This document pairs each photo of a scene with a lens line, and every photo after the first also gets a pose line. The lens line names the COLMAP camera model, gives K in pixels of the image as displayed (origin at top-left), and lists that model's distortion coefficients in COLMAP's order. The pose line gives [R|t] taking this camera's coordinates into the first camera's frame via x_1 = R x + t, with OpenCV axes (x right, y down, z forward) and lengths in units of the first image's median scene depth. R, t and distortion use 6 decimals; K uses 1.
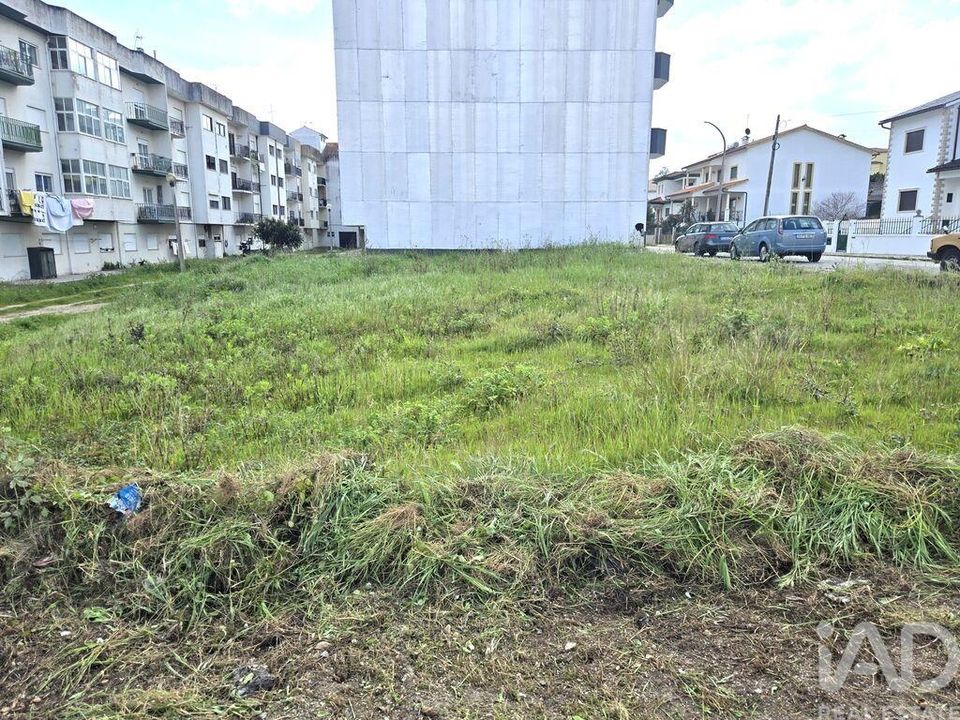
lens RADIAL K [[721.8, 0, 480.0], [0, 721.8, 360.0], [0, 0, 1]] dist [0.076767, -0.068244]
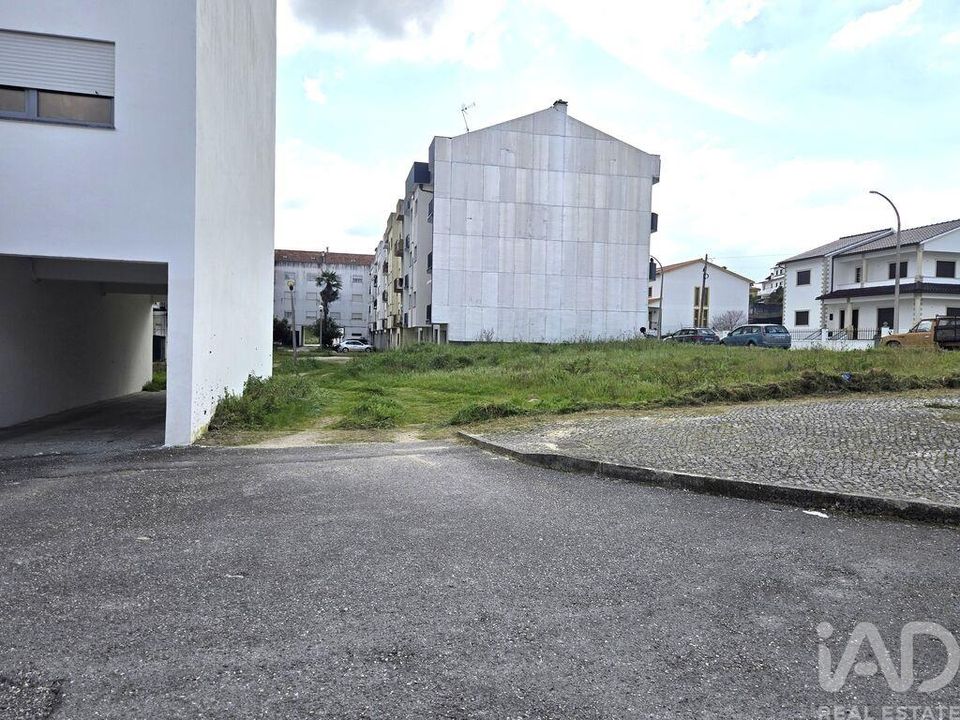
lens RADIAL K [[721.8, 0, 480.0], [0, 721.8, 360.0], [0, 0, 1]] dist [0.076767, -0.068244]
pose [[0.981365, 0.018368, 0.191274, -0.360839], [0.009171, 0.989810, -0.142102, 0.071141], [-0.191935, 0.141208, 0.971196, -0.293183]]
